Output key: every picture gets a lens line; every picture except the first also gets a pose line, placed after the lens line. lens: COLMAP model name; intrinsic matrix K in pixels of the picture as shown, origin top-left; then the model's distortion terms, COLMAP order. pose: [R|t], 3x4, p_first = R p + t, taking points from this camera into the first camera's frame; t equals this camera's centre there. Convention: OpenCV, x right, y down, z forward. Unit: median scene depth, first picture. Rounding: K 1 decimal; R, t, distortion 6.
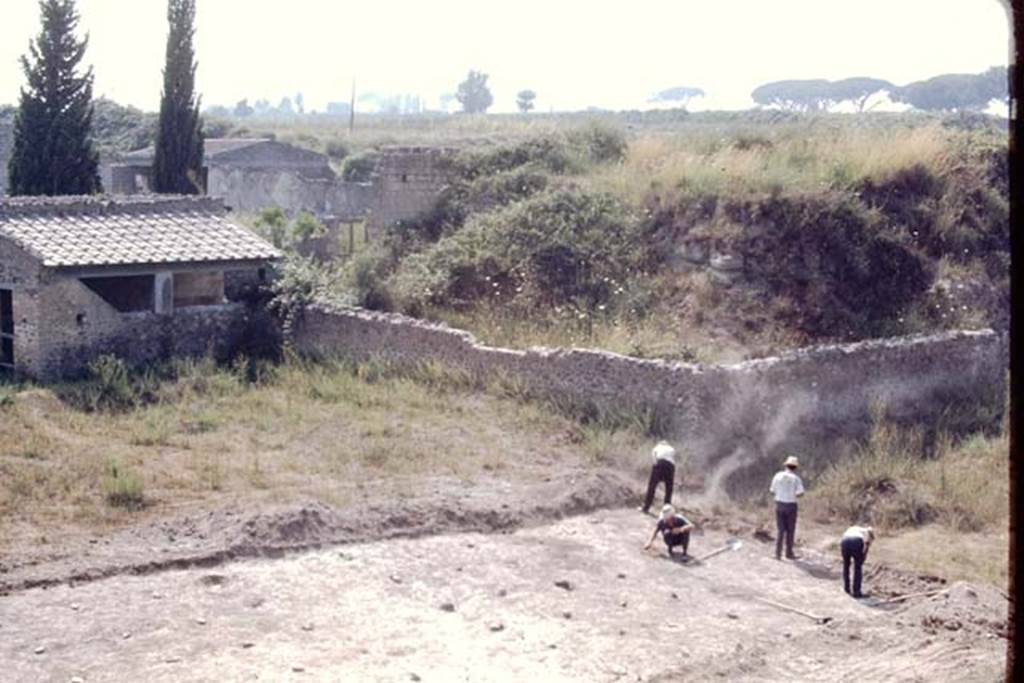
lens RADIAL K [[1715.3, 0, 512.0], [0, 1715.3, 341.5], [0, 0, 1]] dist [-0.207685, 0.220697]
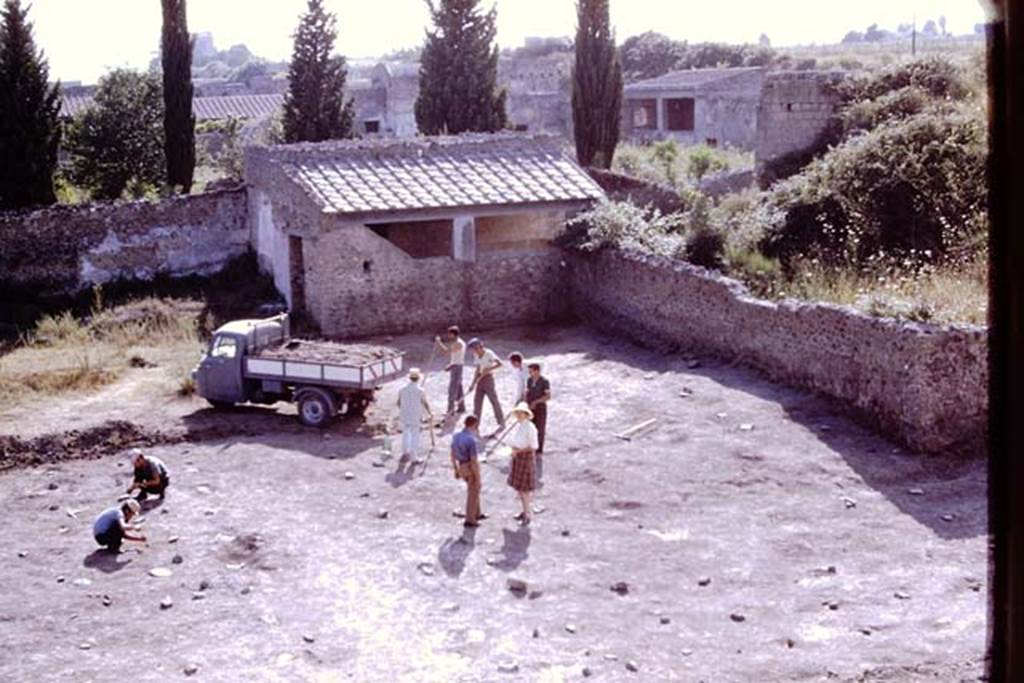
lens RADIAL K [[1707.0, 0, 512.0], [0, 1707.0, 341.5], [0, 0, 1]] dist [-0.283482, 0.129689]
pose [[0.907945, 0.016708, -0.418756, 0.224259], [0.001923, 0.999028, 0.044030, -0.012647], [0.419084, -0.040783, 0.907031, 0.141831]]
